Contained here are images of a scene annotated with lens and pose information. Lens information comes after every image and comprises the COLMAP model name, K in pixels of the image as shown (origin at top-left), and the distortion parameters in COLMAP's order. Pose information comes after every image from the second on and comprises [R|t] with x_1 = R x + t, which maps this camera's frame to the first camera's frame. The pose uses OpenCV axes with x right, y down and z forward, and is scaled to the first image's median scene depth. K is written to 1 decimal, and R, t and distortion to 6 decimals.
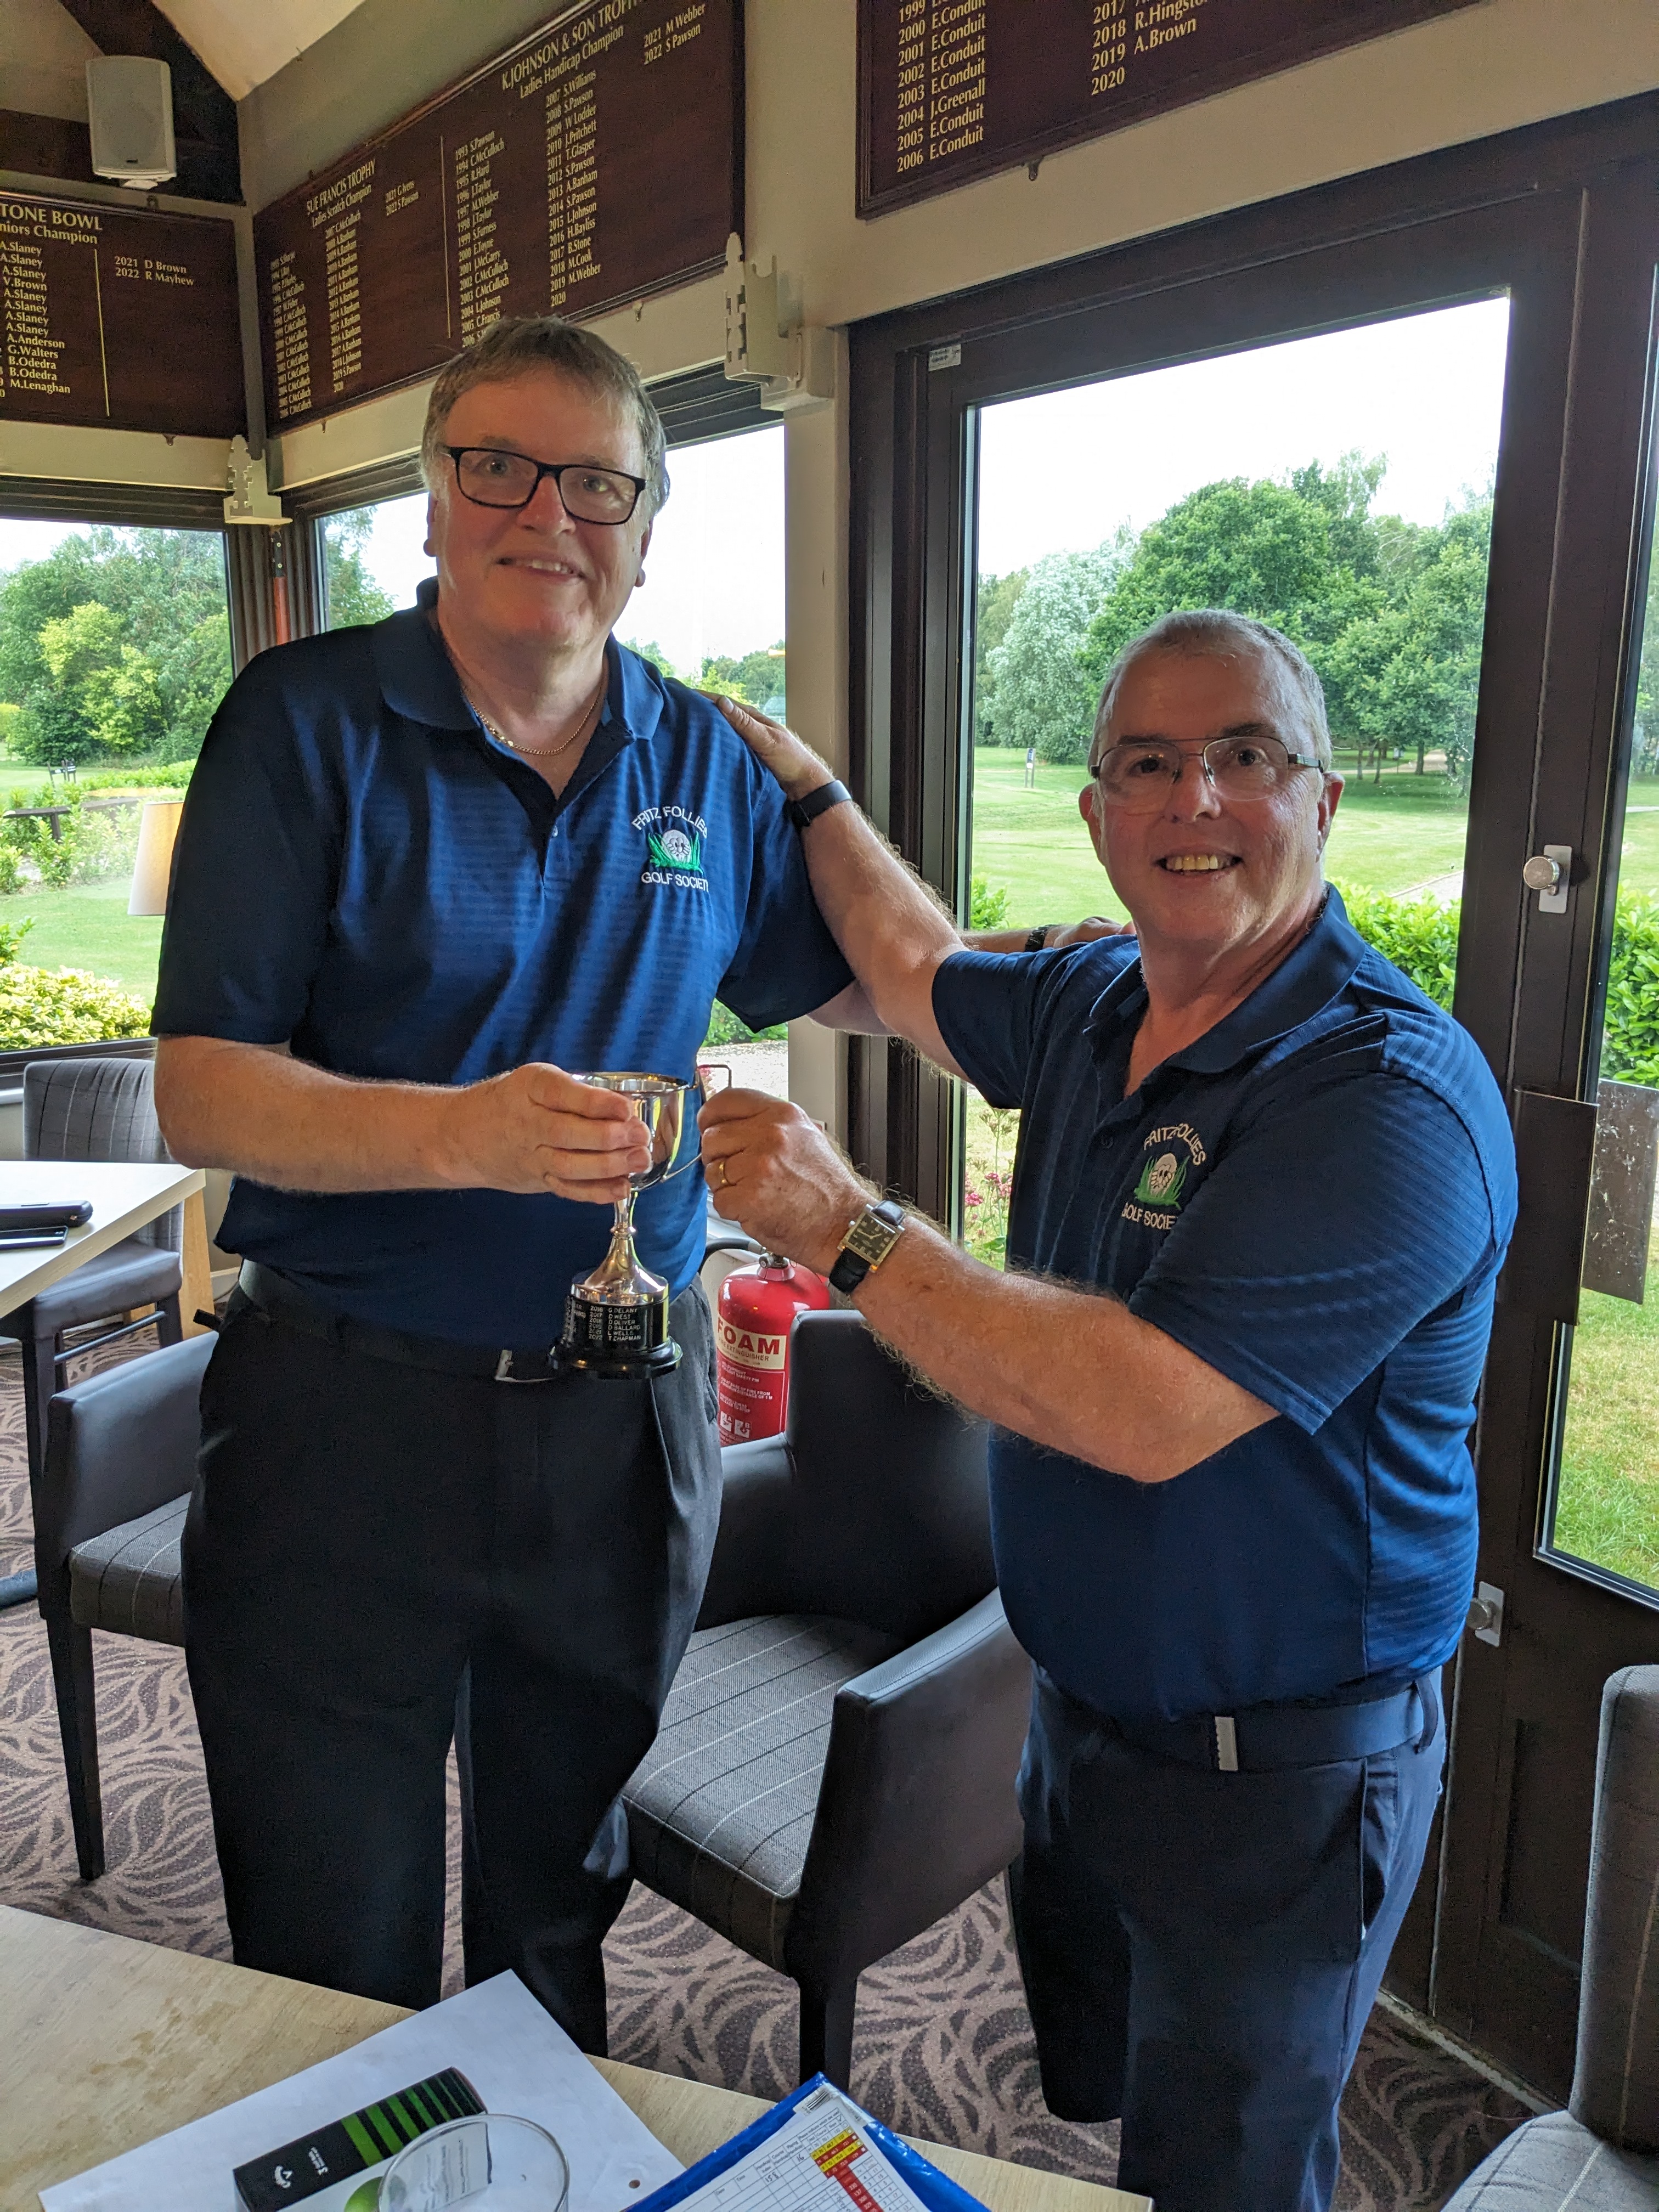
lens RADIAL K [[1712.1, 0, 839.8], [0, 1712.1, 1106.3], [0, 0, 1]] dist [0.000089, -0.004163]
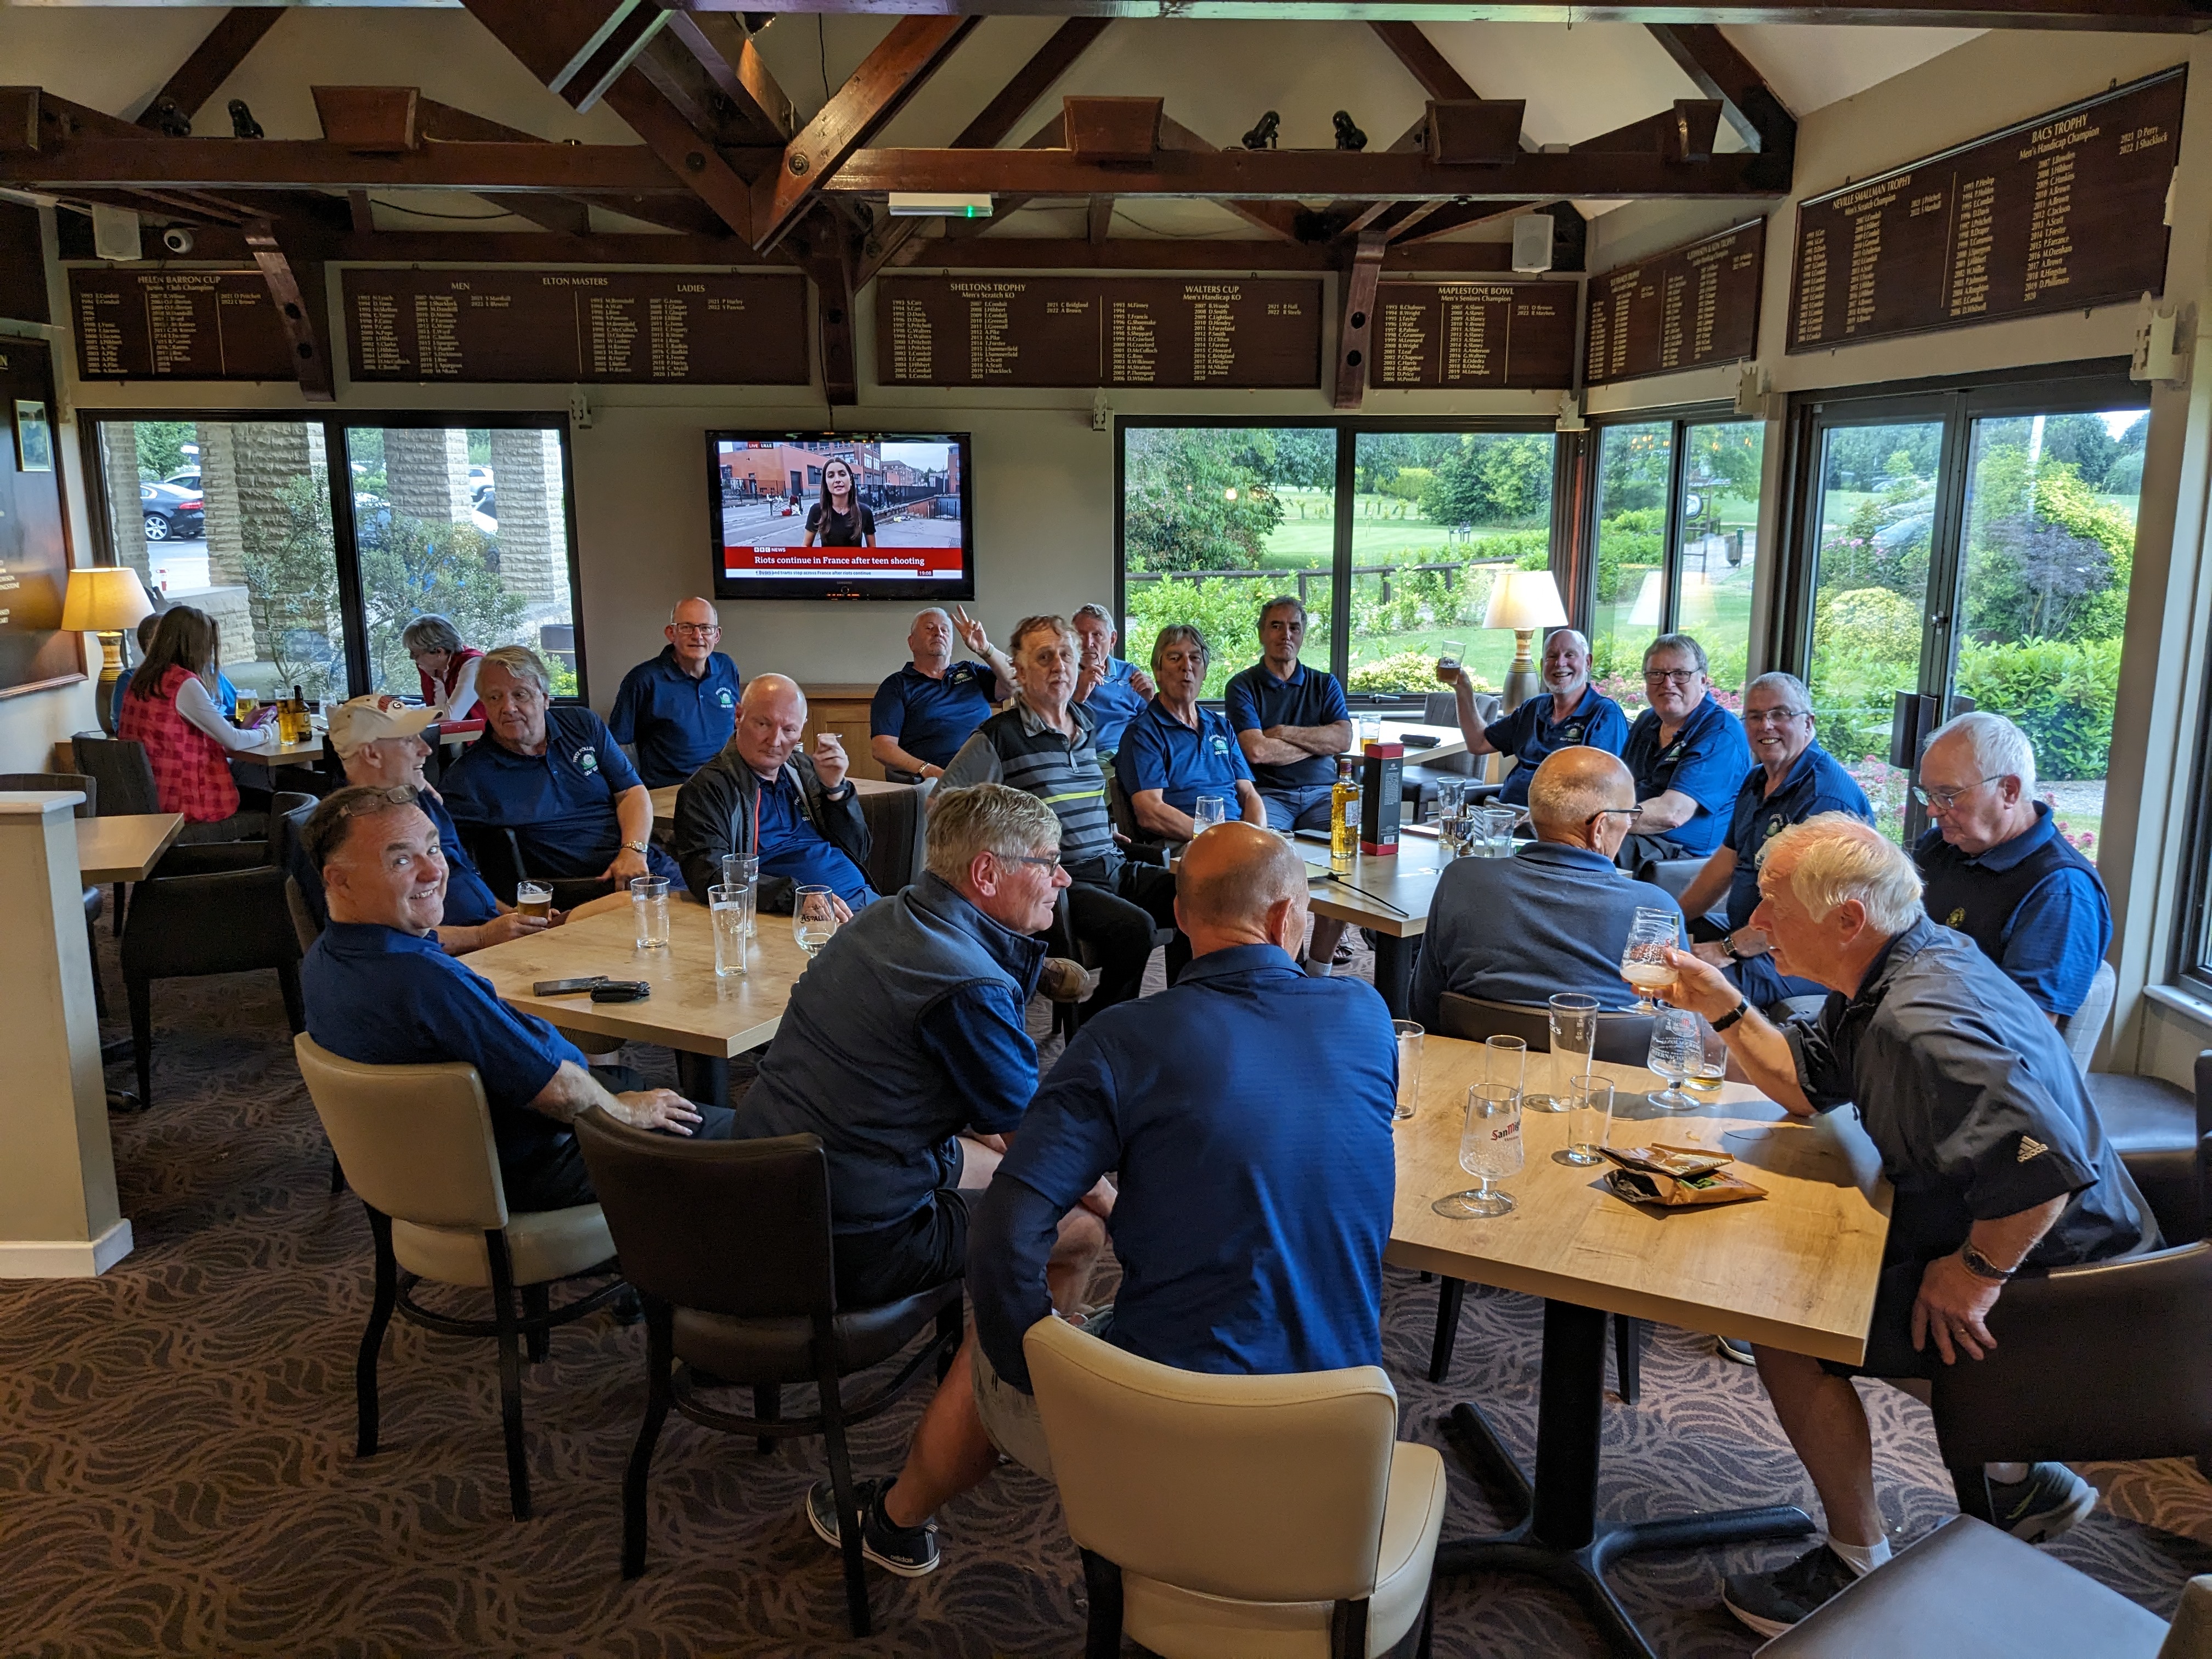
lens RADIAL K [[1712.1, 0, 1107.7], [0, 1712.1, 835.5], [0, 0, 1]] dist [0.000089, -0.004163]
pose [[0.814468, 0.118284, -0.568023, 0.386275], [-0.127585, 0.991548, 0.023539, 0.133807], [0.566006, 0.053300, 0.822676, -0.865382]]
